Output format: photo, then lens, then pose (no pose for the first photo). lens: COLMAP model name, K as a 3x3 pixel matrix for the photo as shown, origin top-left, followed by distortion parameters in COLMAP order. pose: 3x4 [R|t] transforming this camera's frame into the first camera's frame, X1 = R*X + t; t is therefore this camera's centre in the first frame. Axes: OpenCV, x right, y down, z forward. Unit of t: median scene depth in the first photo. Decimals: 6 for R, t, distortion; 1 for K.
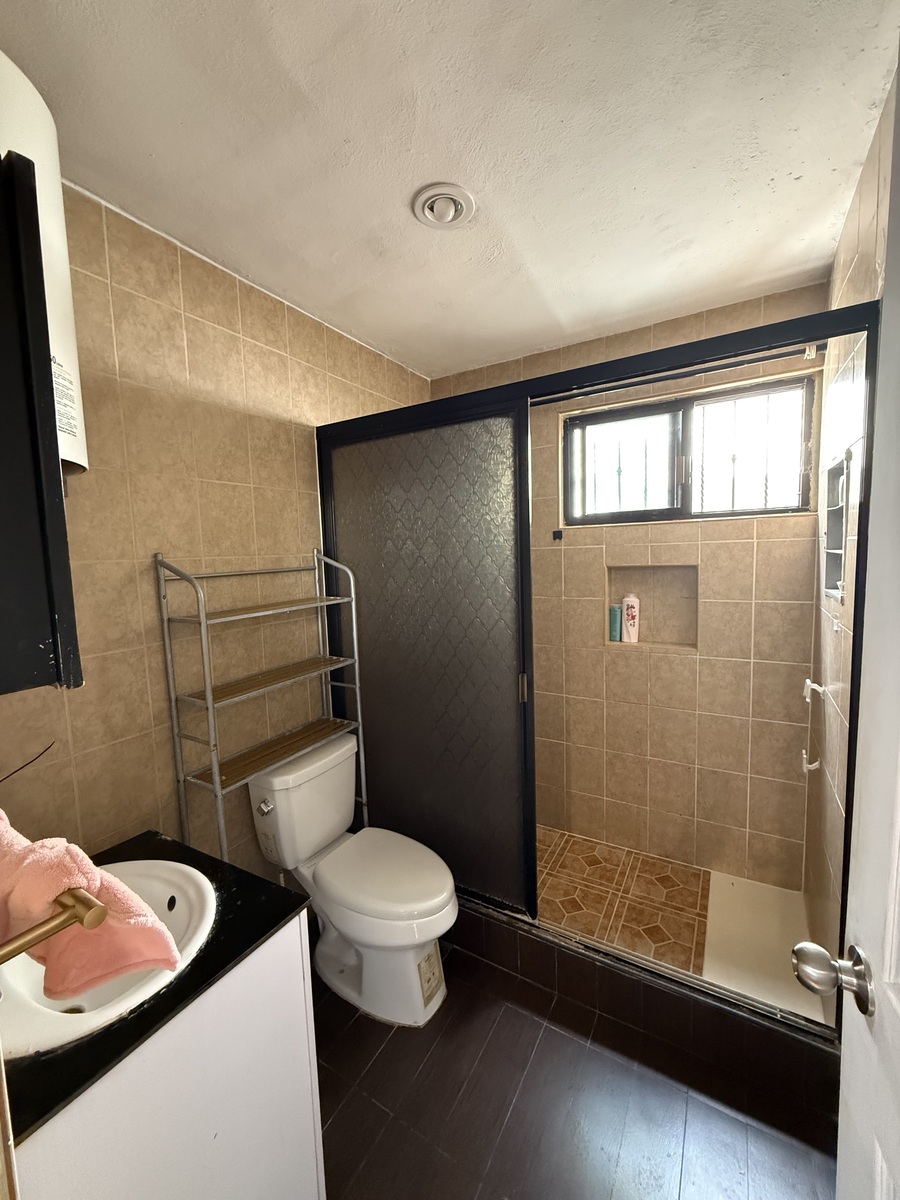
lens RADIAL K [[476.5, 0, 450.3], [0, 476.5, 597.9], [0, 0, 1]] dist [0.001738, 0.000196]
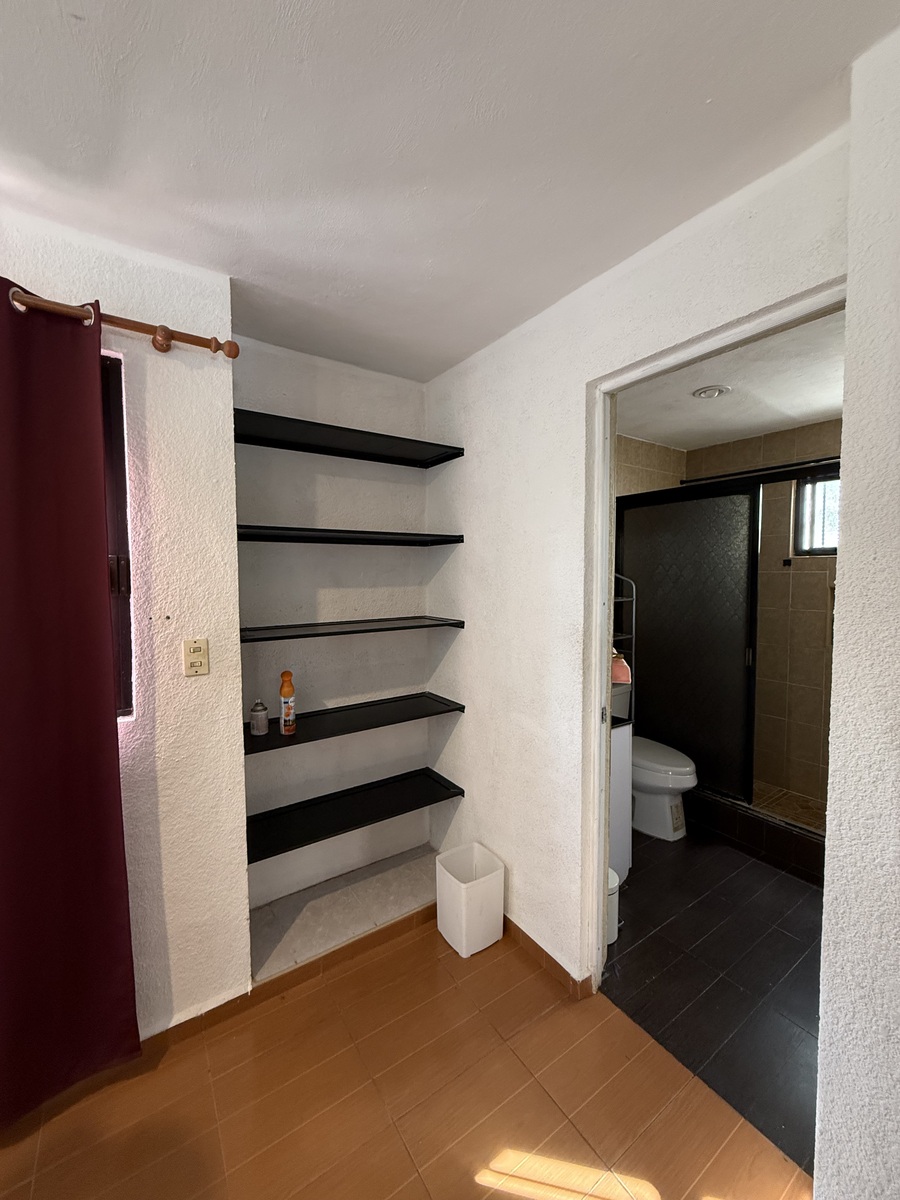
lens RADIAL K [[476.5, 0, 449.5], [0, 476.5, 593.4], [0, 0, 1]] dist [0.001738, 0.000196]
pose [[0.904439, 0.050383, -0.423618, -0.087980], [-0.067706, 0.997368, -0.025931, 0.076108], [0.421196, 0.052134, 0.905470, -0.861049]]
